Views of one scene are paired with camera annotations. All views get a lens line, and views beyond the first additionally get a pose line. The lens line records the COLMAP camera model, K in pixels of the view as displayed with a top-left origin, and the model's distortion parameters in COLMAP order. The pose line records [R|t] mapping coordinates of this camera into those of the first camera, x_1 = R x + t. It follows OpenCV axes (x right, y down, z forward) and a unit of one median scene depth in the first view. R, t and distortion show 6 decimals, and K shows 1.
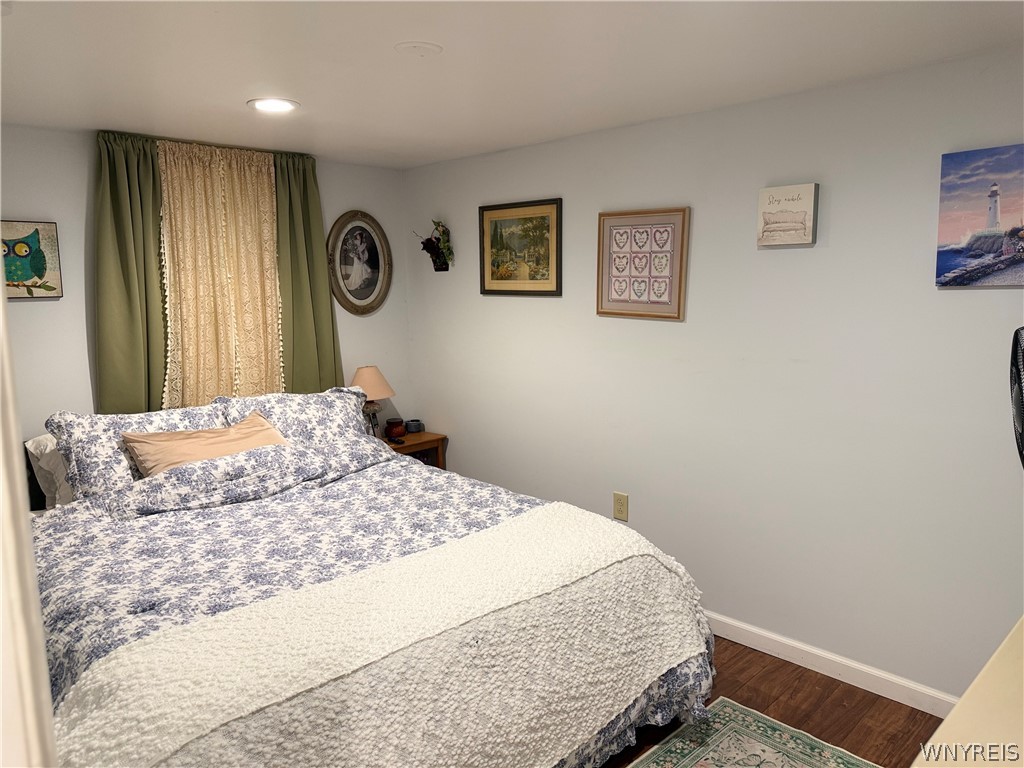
lens RADIAL K [[713.5, 0, 512.8], [0, 713.5, 382.6], [0, 0, 1]] dist [-0.005609, -0.009085]
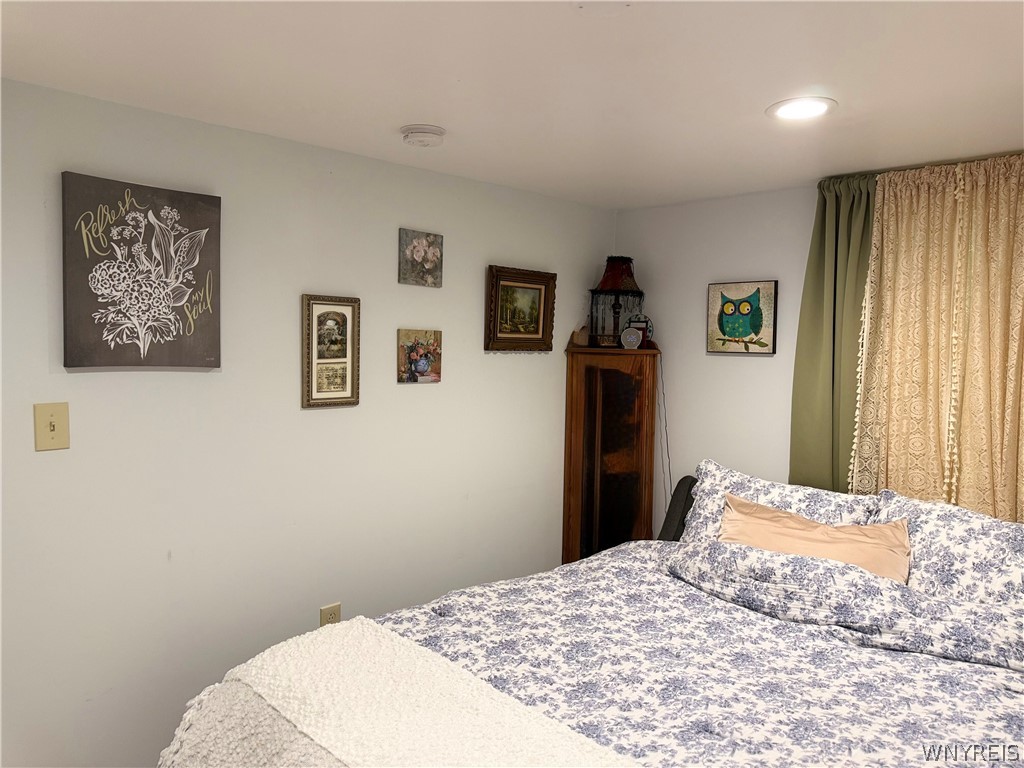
lens RADIAL K [[713.5, 0, 512.0], [0, 713.5, 386.8], [0, 0, 1]] dist [-0.005609, -0.009085]
pose [[0.009925, 0.076850, -0.996993, 0.398032], [-0.157163, 0.984770, 0.074343, -0.097478], [0.987523, 0.155952, 0.021852, 0.662629]]
